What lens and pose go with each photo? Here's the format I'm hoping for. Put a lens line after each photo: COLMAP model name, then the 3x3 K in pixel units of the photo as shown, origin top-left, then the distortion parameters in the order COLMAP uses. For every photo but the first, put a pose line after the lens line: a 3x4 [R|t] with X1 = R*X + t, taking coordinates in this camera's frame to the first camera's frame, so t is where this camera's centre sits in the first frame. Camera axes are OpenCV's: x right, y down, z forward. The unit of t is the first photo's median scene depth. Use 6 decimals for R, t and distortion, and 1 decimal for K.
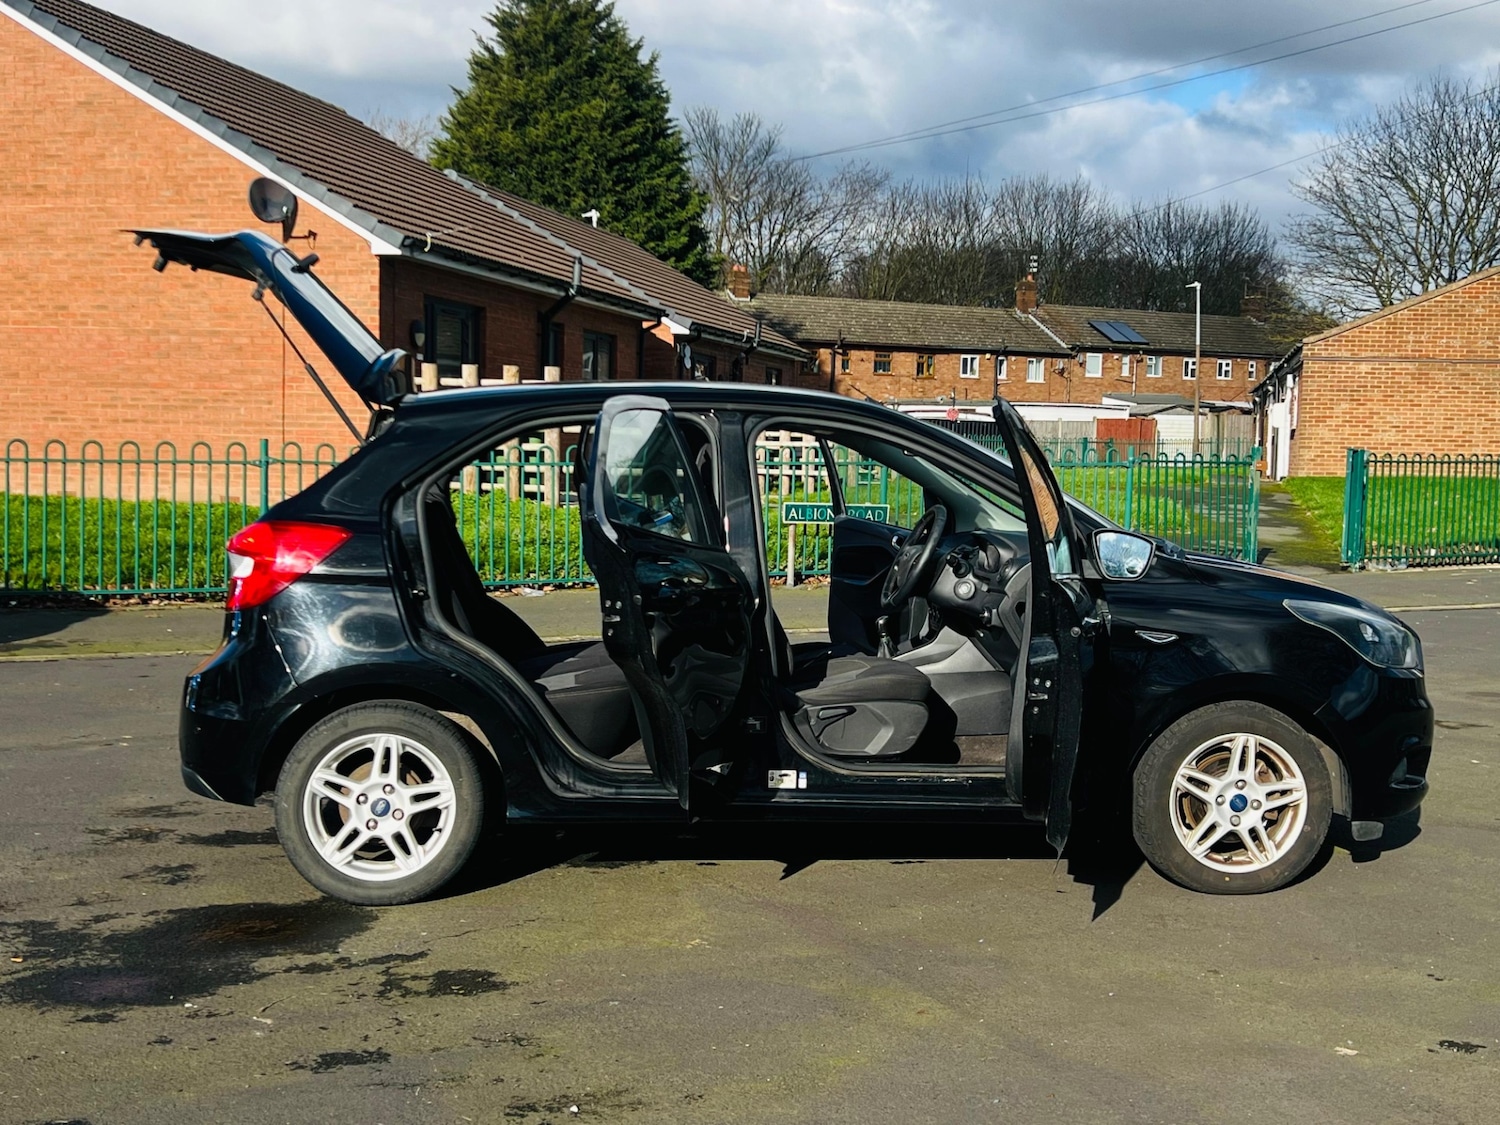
lens RADIAL K [[1887.9, 0, 761.6], [0, 1887.9, 594.2], [0, 0, 1]] dist [0.038056, 0.000000]
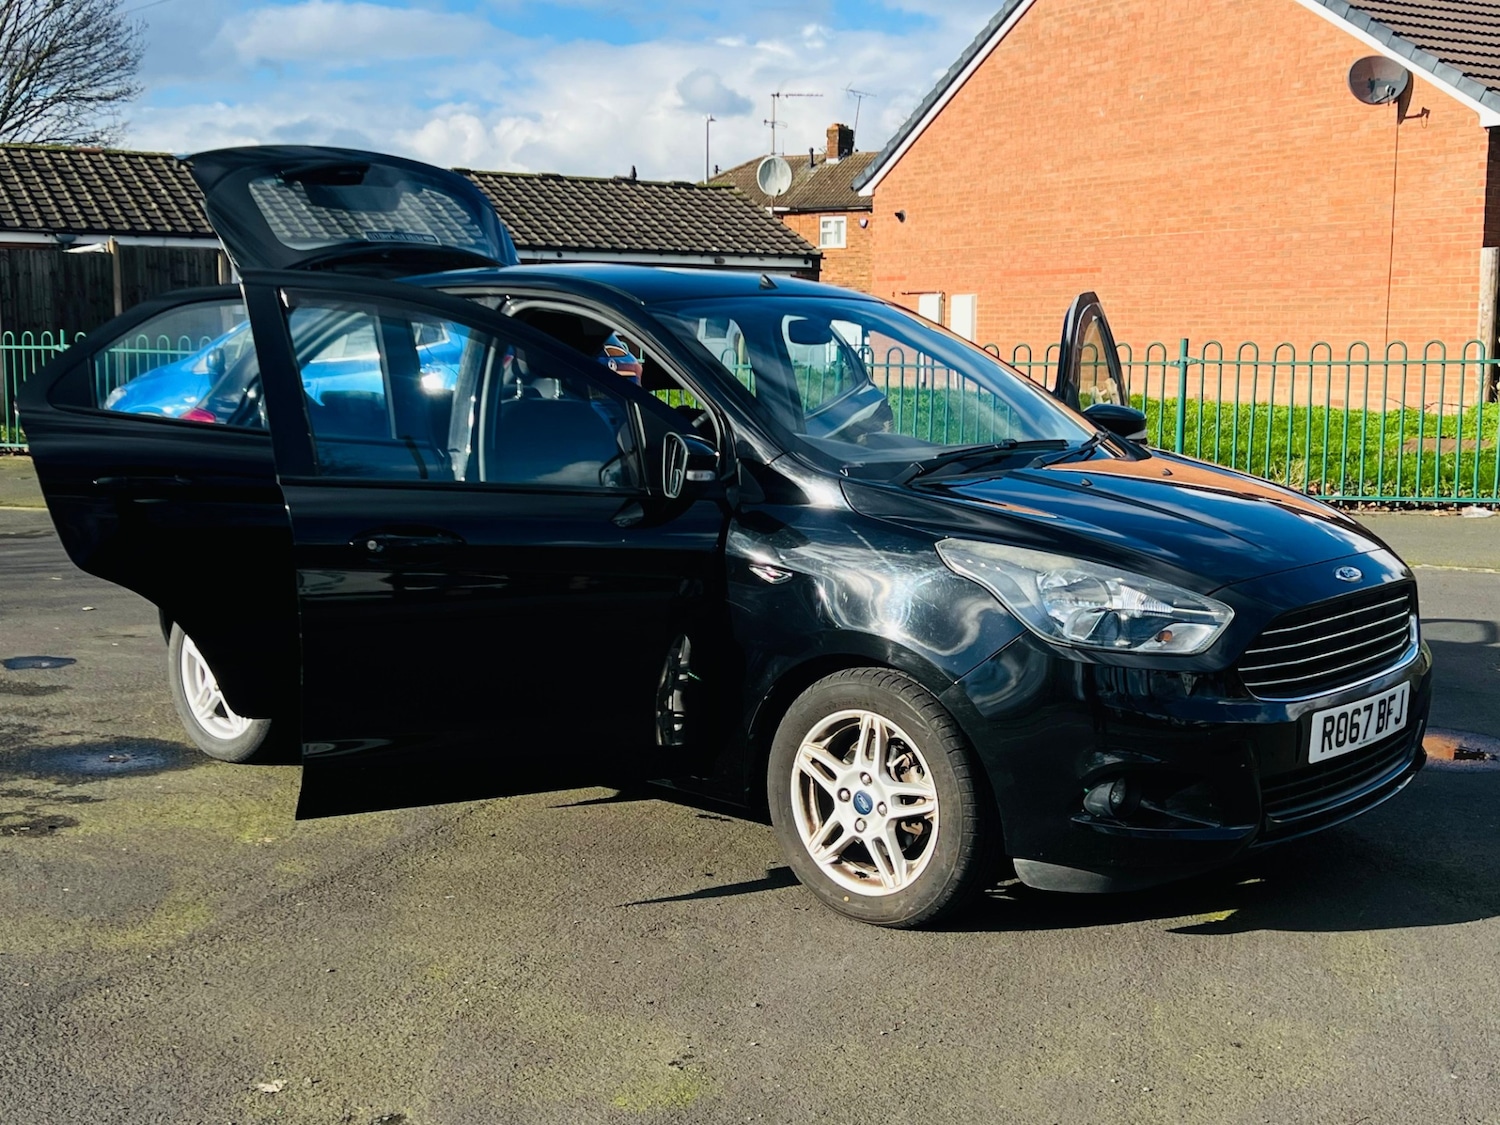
lens RADIAL K [[1887.9, 0, 764.2], [0, 1887.9, 576.7], [0, 0, 1]] dist [0.038056, 0.000000]
pose [[0.678867, 0.075711, -0.730348, 0.225634], [-0.047049, 0.997111, 0.059632, -0.006109], [0.732753, -0.006120, 0.680468, 0.138743]]
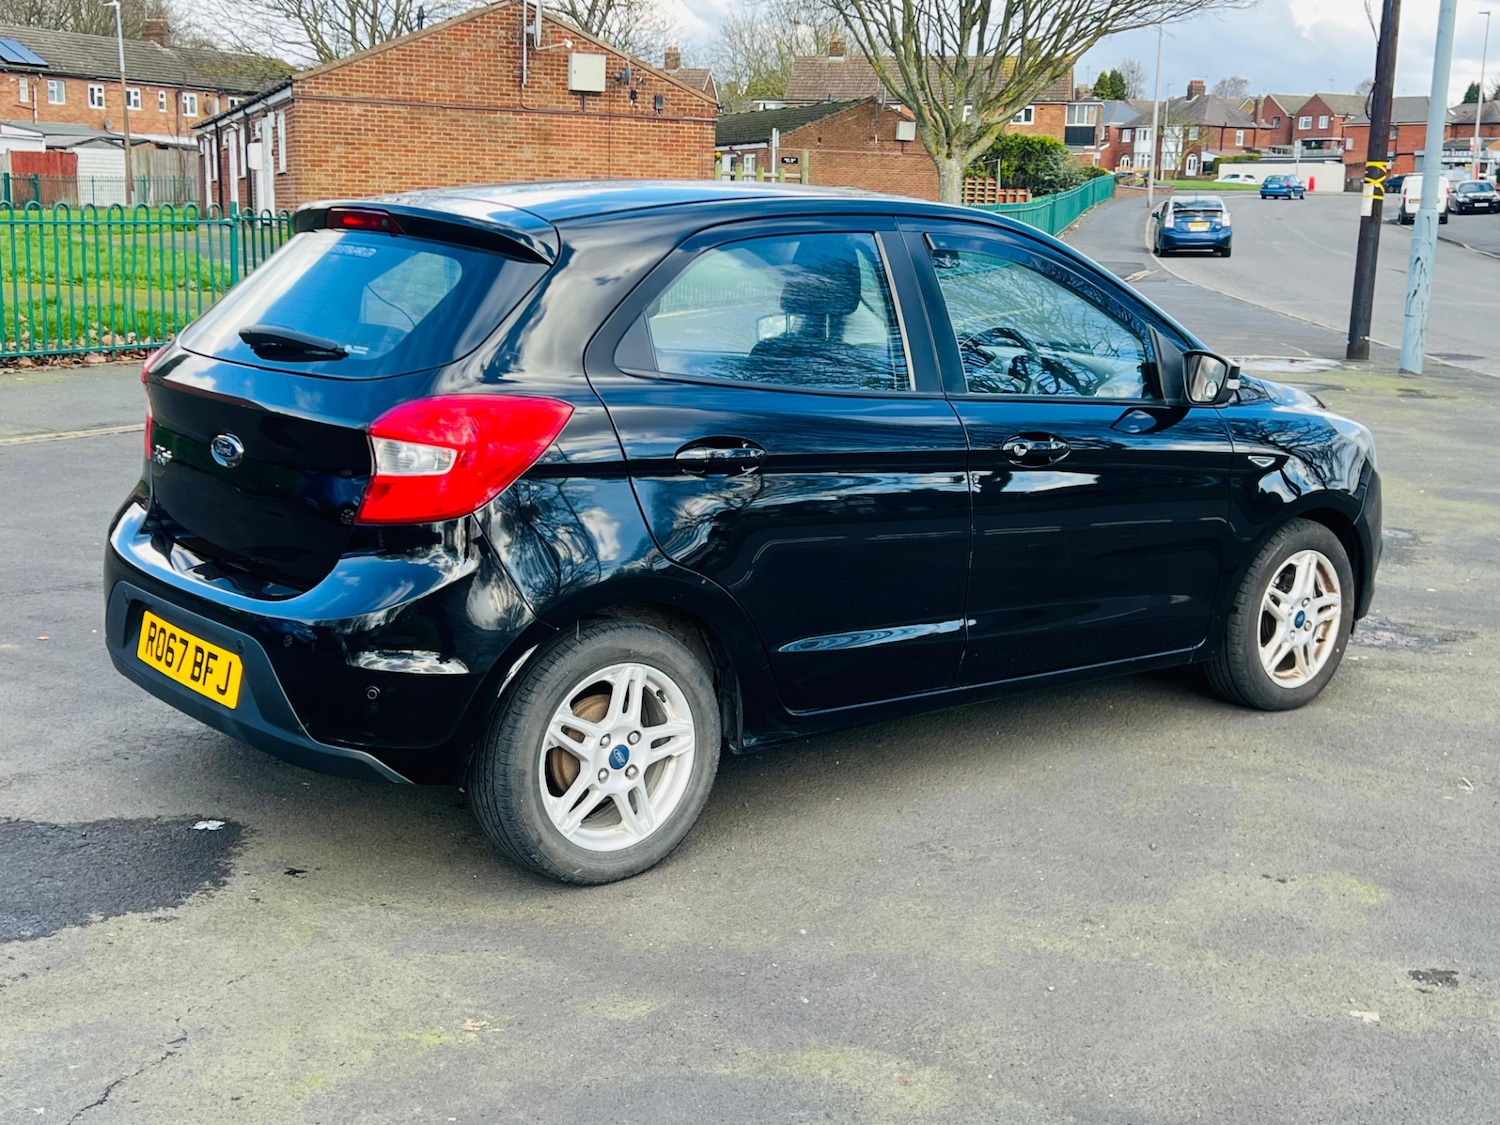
lens RADIAL K [[1887.9, 0, 758.1], [0, 1887.9, 594.1], [0, 0, 1]] dist [0.038056, 0.000000]
pose [[0.841483, -0.105531, 0.529878, -0.075737], [0.031999, 0.988752, 0.146103, -0.017263], [-0.539336, -0.105988, 0.835394, 0.104470]]
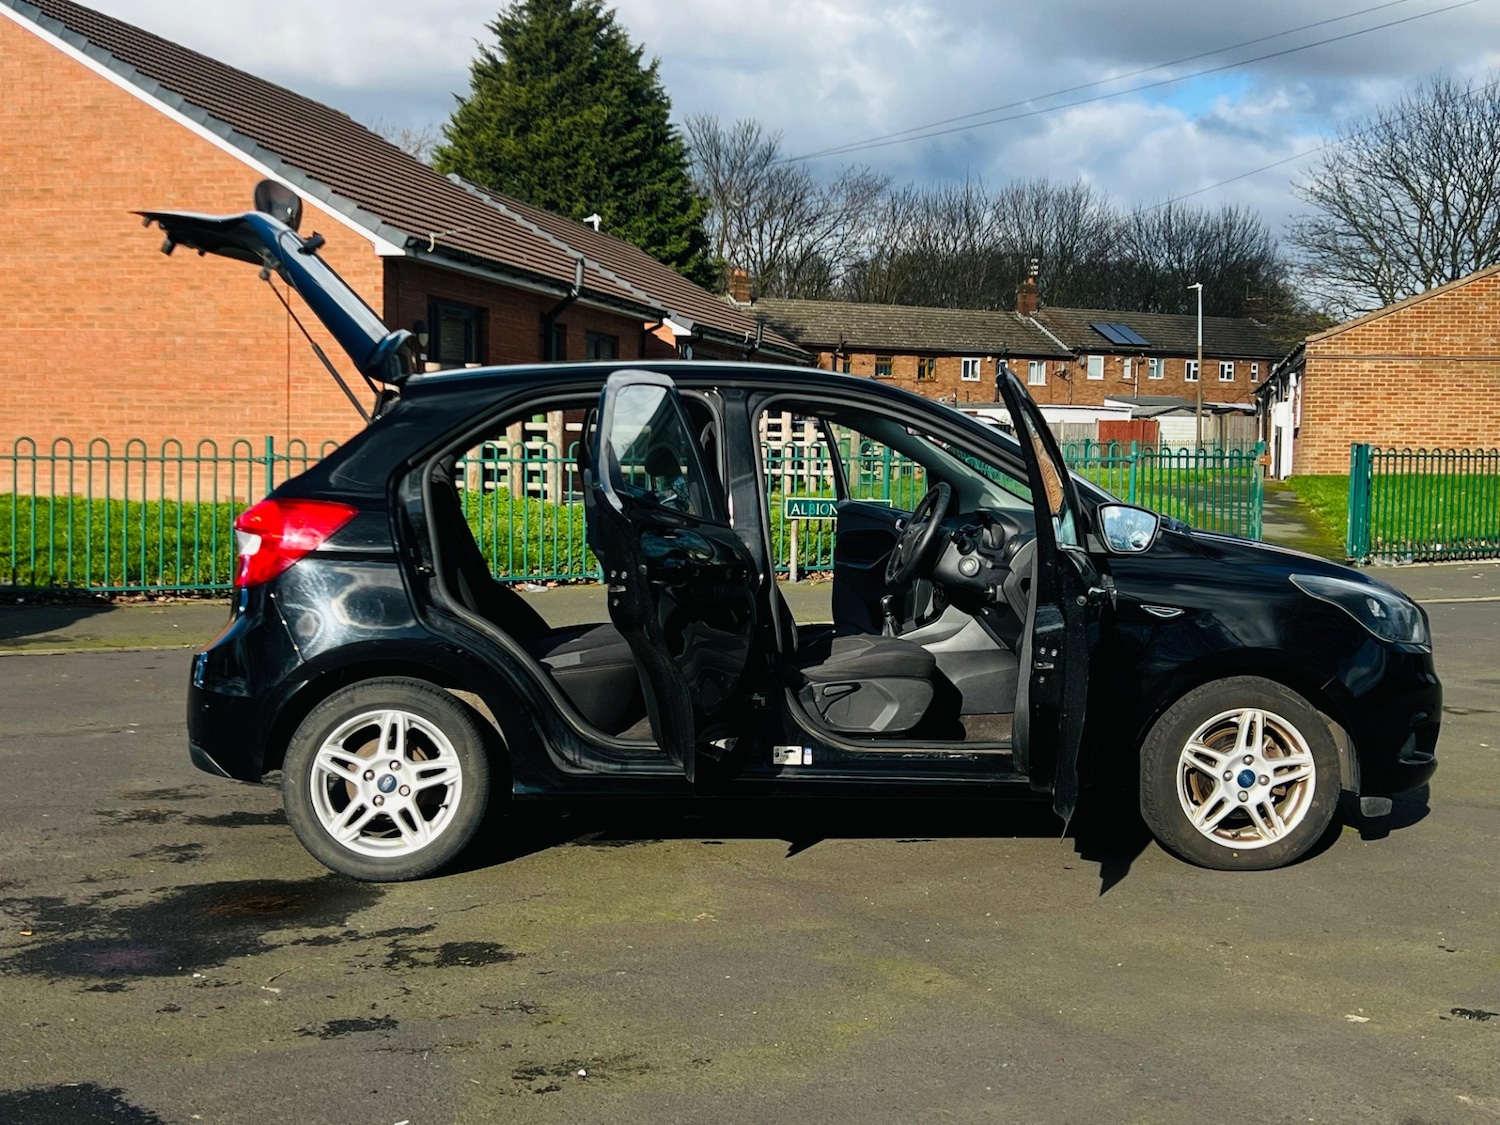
lens RADIAL K [[1887.9, 0, 741.2], [0, 1887.9, 572.6], [0, 0, 1]] dist [0.038056, 0.000000]
pose [[0.999920, -0.004251, -0.011932, -0.000400], [0.004075, 0.999884, -0.014697, 0.004573], [0.011993, 0.014647, 0.999821, -0.000294]]
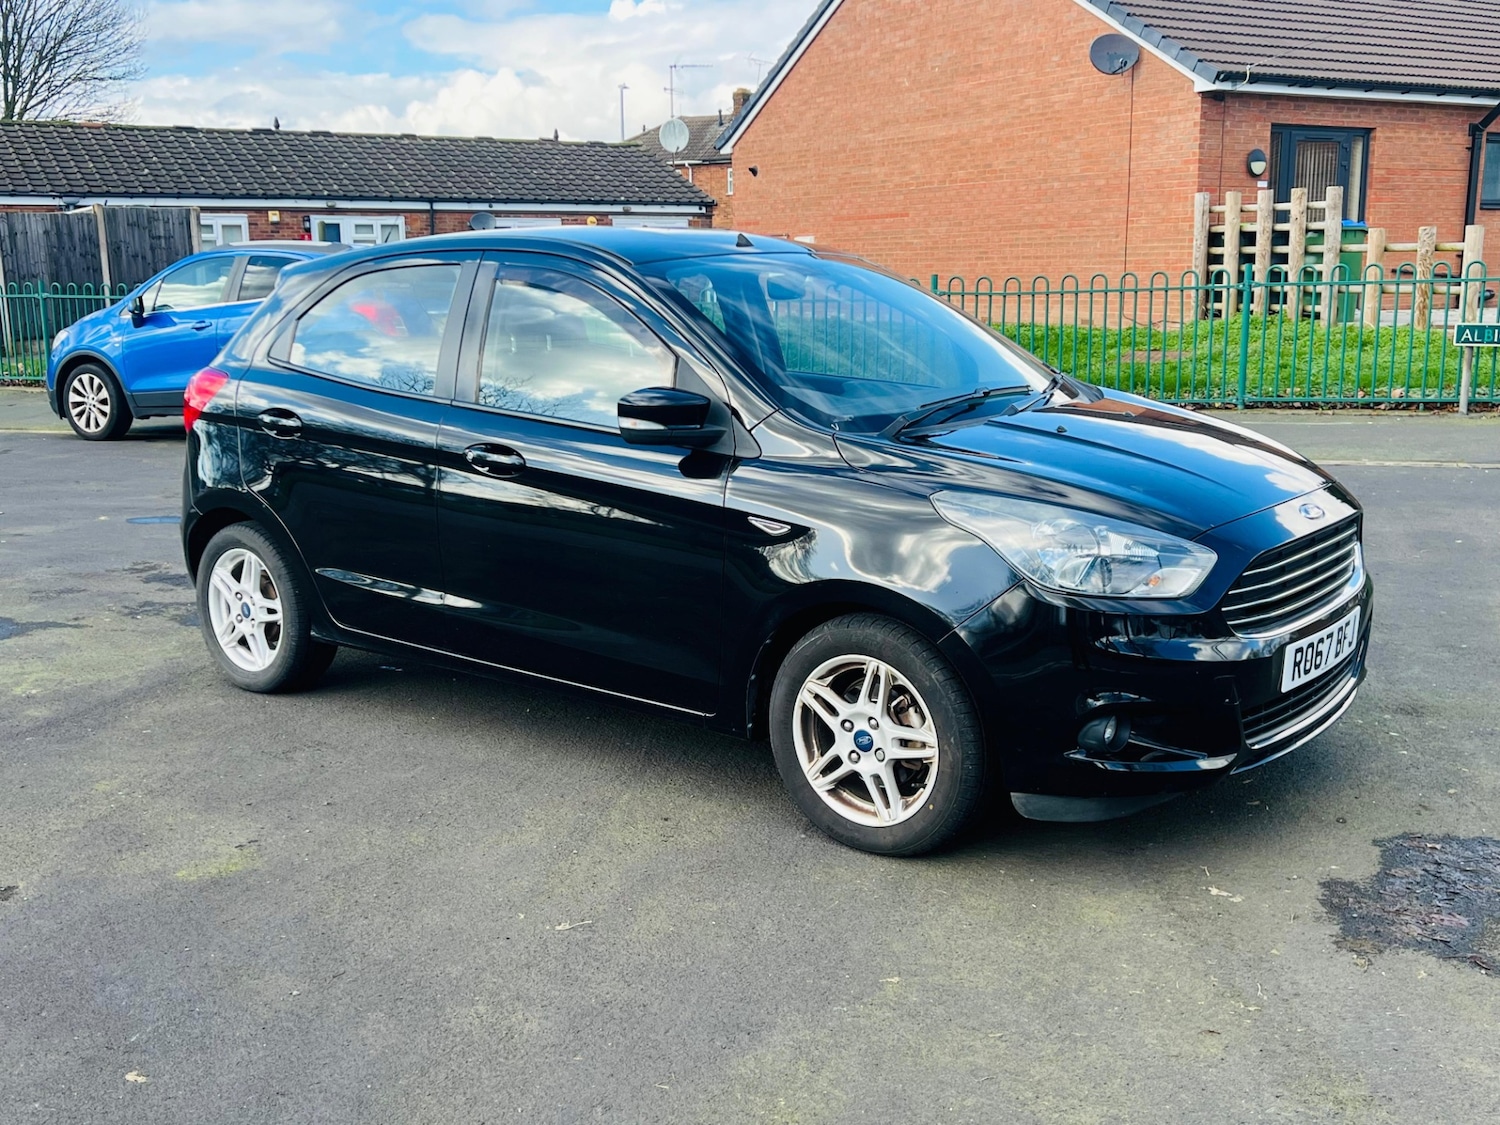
lens RADIAL K [[1566.2, 0, 730.4], [0, 1566.2, 574.0], [0, 0, 1]] dist [0.040179, 0.000000]
pose [[0.687213, 0.109888, -0.718097, 0.280306], [-0.027244, 0.991696, 0.125684, -0.011720], [0.725945, -0.066807, 0.684500, 0.163097]]
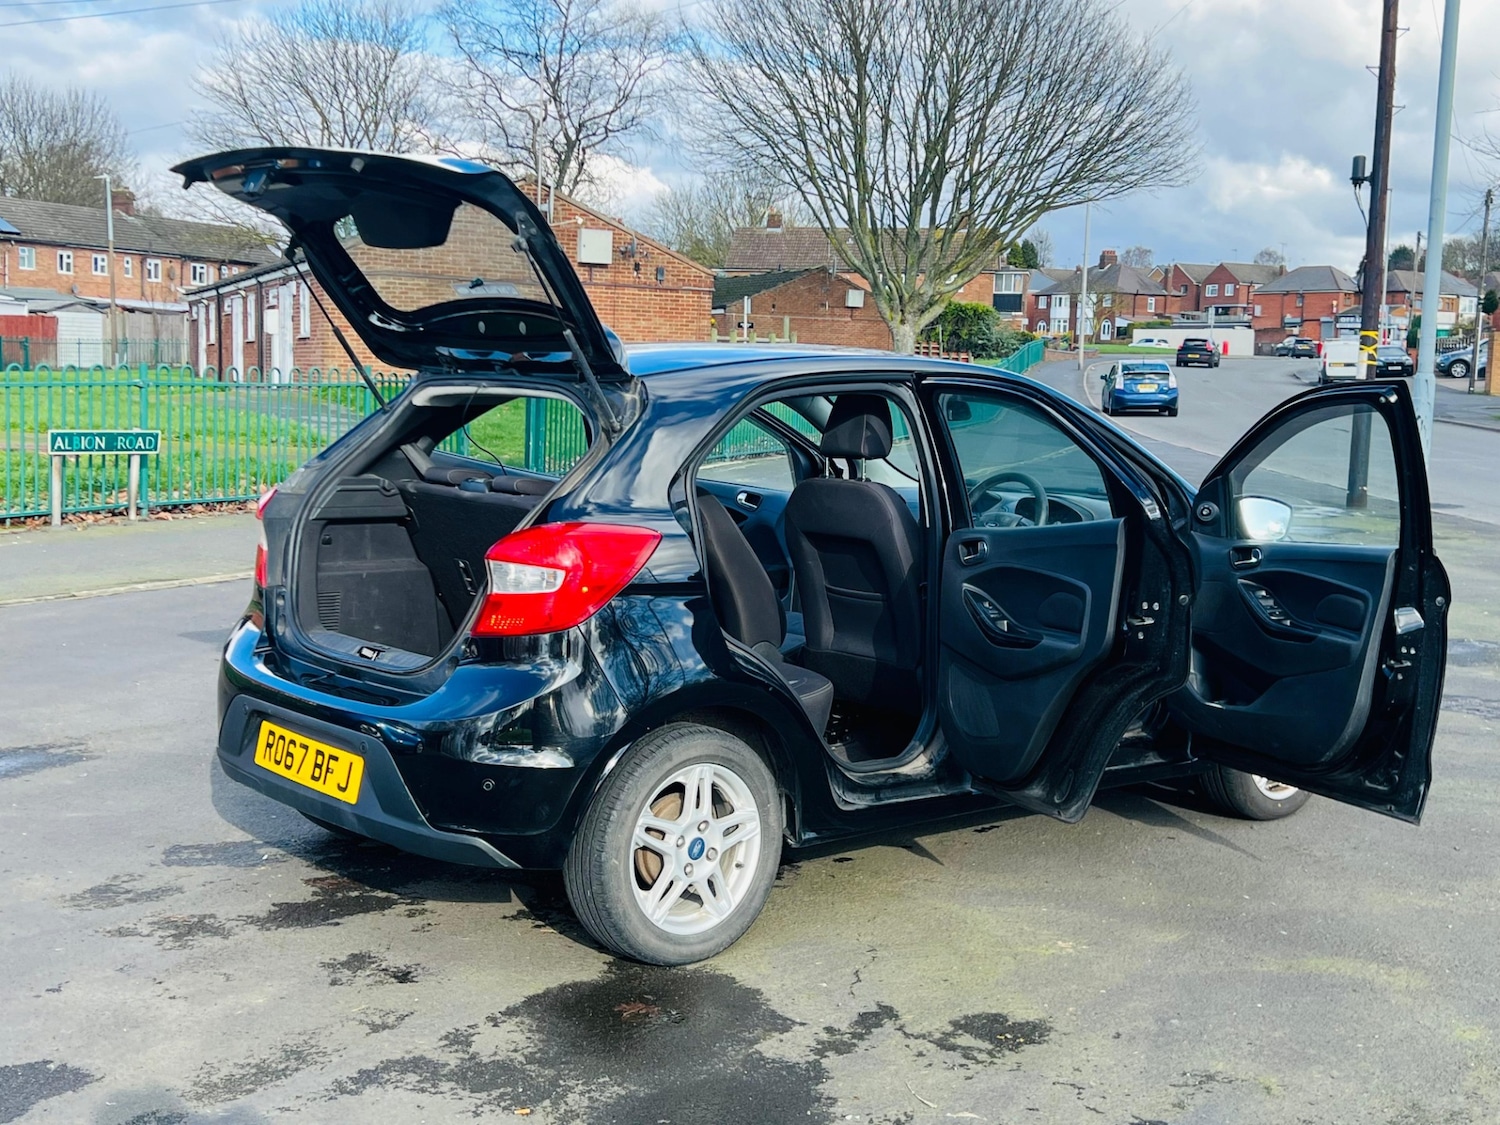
lens RADIAL K [[1887.9, 0, 738.0], [0, 1887.9, 566.1], [0, 0, 1]] dist [0.038056, 0.000000]
pose [[0.820957, -0.054906, 0.568344, -0.186044], [0.031940, 0.998223, 0.050299, -0.016275], [-0.570095, -0.023140, 0.821252, 0.079981]]
